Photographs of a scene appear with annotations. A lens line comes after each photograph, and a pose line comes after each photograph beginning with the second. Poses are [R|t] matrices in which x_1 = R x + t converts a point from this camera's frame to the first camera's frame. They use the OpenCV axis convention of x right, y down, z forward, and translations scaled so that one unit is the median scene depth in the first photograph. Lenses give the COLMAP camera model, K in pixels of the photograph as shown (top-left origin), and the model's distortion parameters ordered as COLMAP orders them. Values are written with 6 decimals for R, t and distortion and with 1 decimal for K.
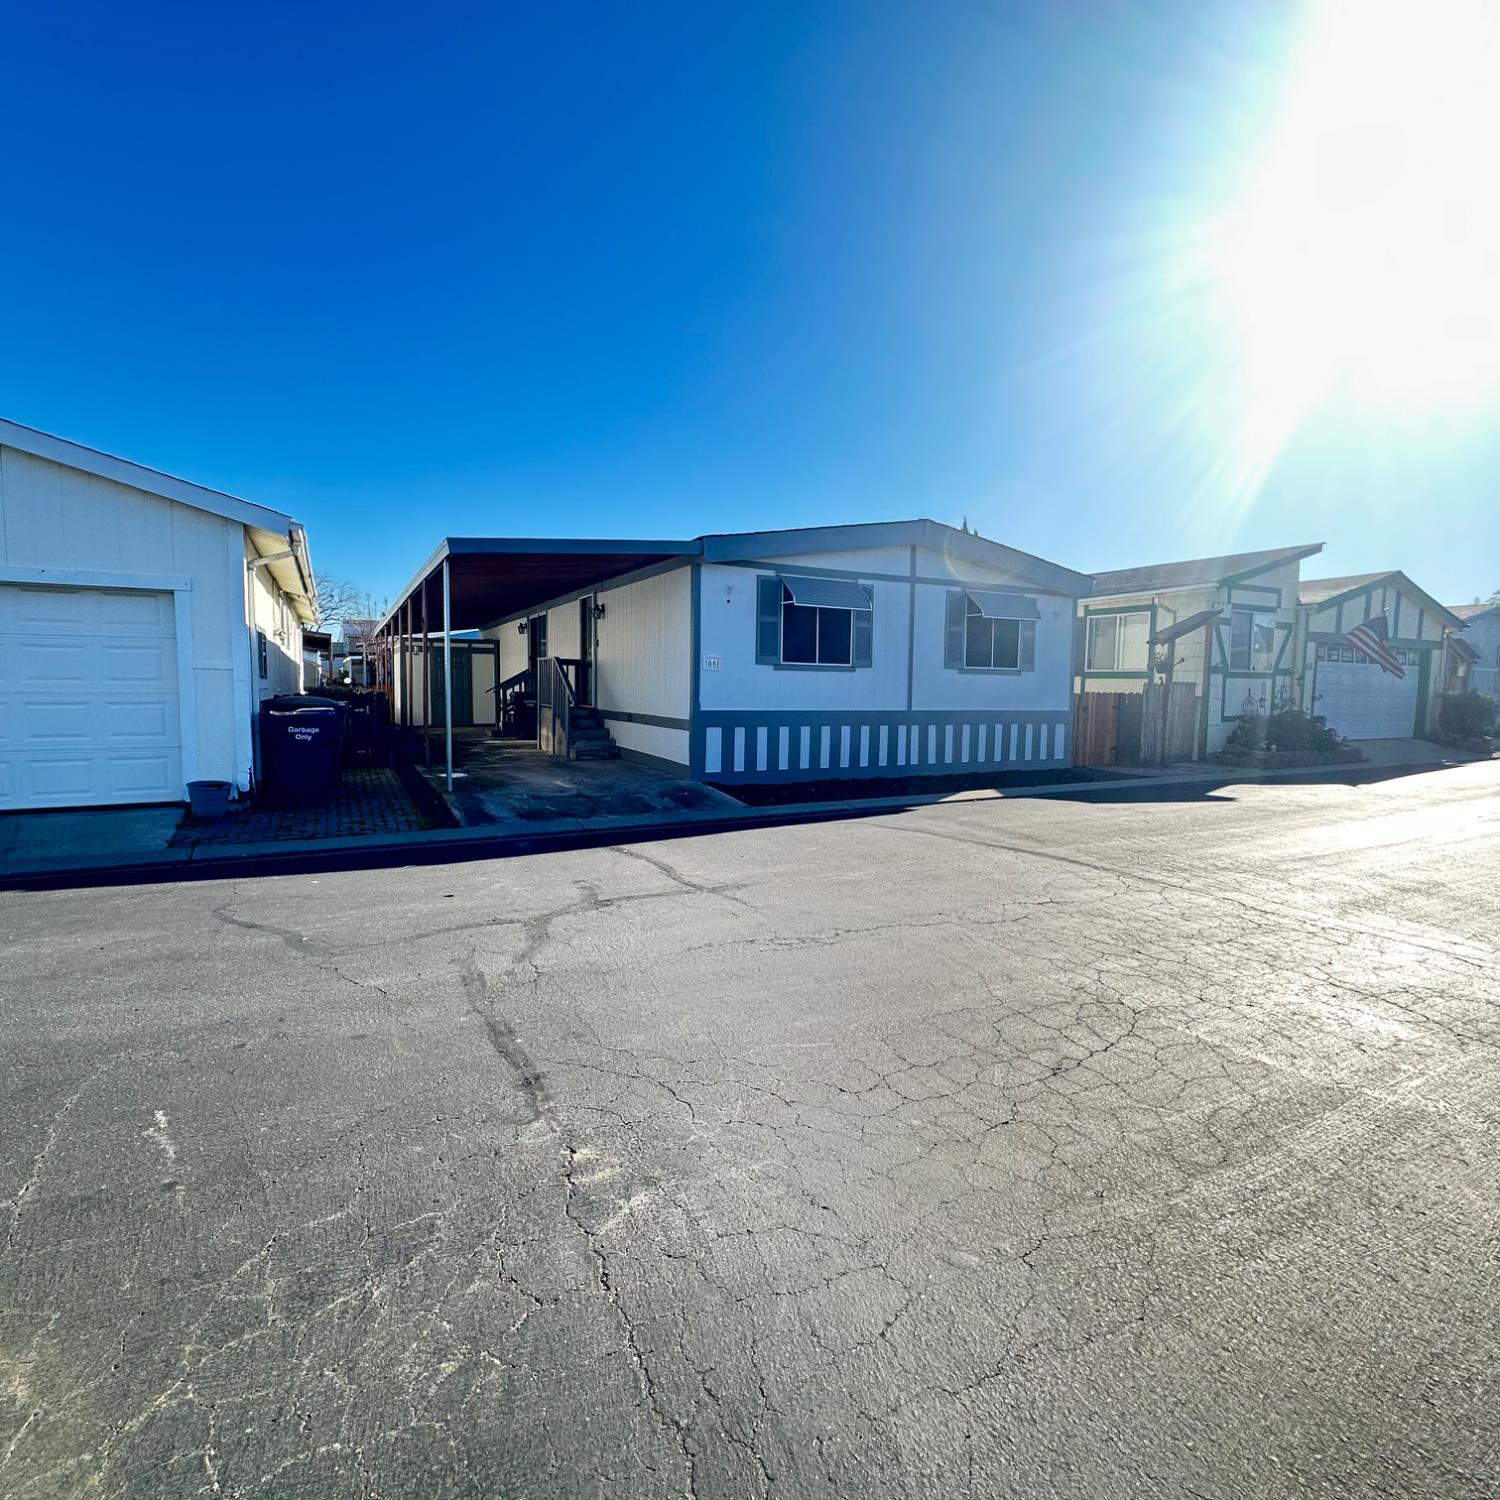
lens RADIAL K [[770.1, 0, 745.4], [0, 770.1, 745.8], [0, 0, 1]] dist [0.024683, 0.002197]
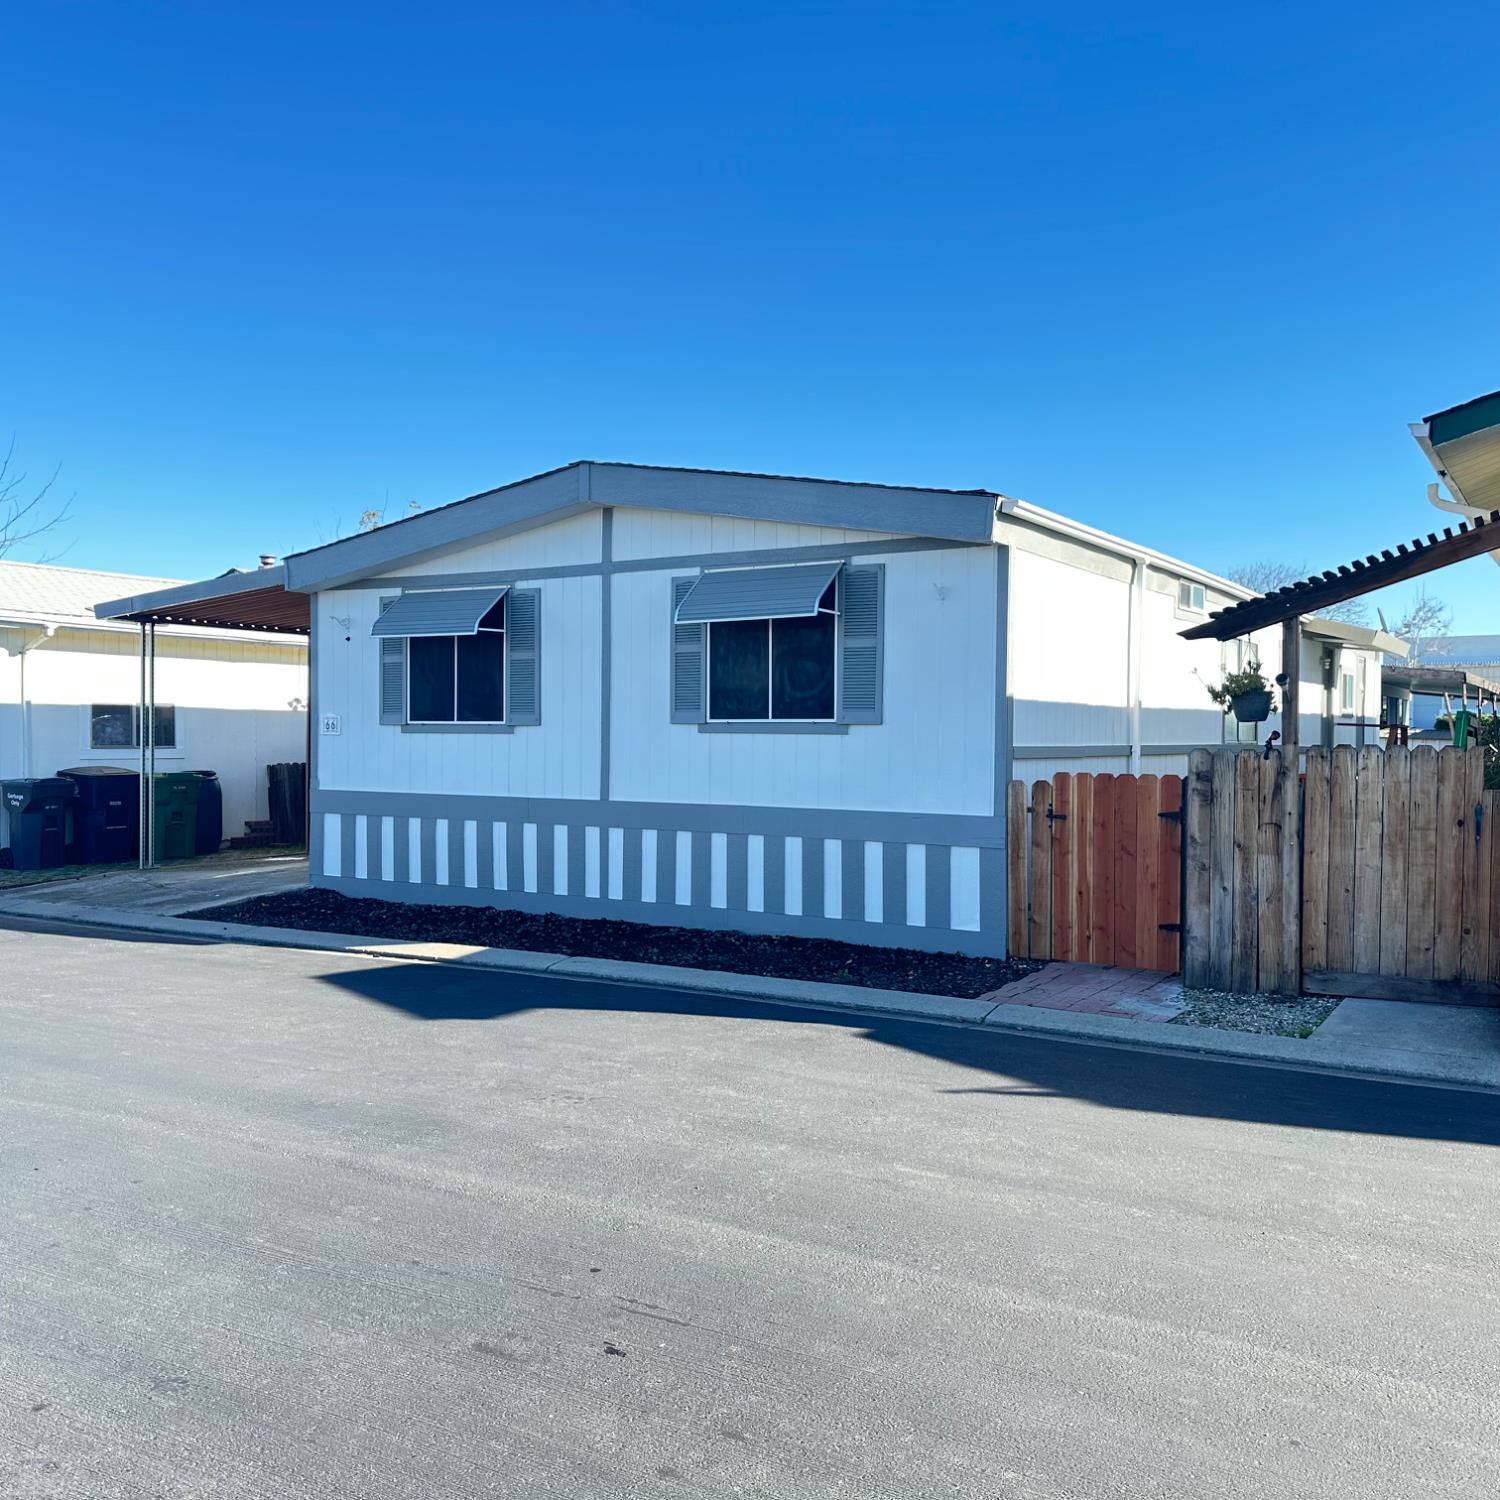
lens RADIAL K [[1483.8, 0, 746.5], [0, 1483.8, 750.5], [0, 0, 1]] dist [0.014119, 0.000000]
pose [[0.516594, -0.011796, -0.856149, 1.178189], [-0.076096, 0.995316, -0.059630, -0.025622], [0.852842, 0.095954, 0.513276, 0.535471]]
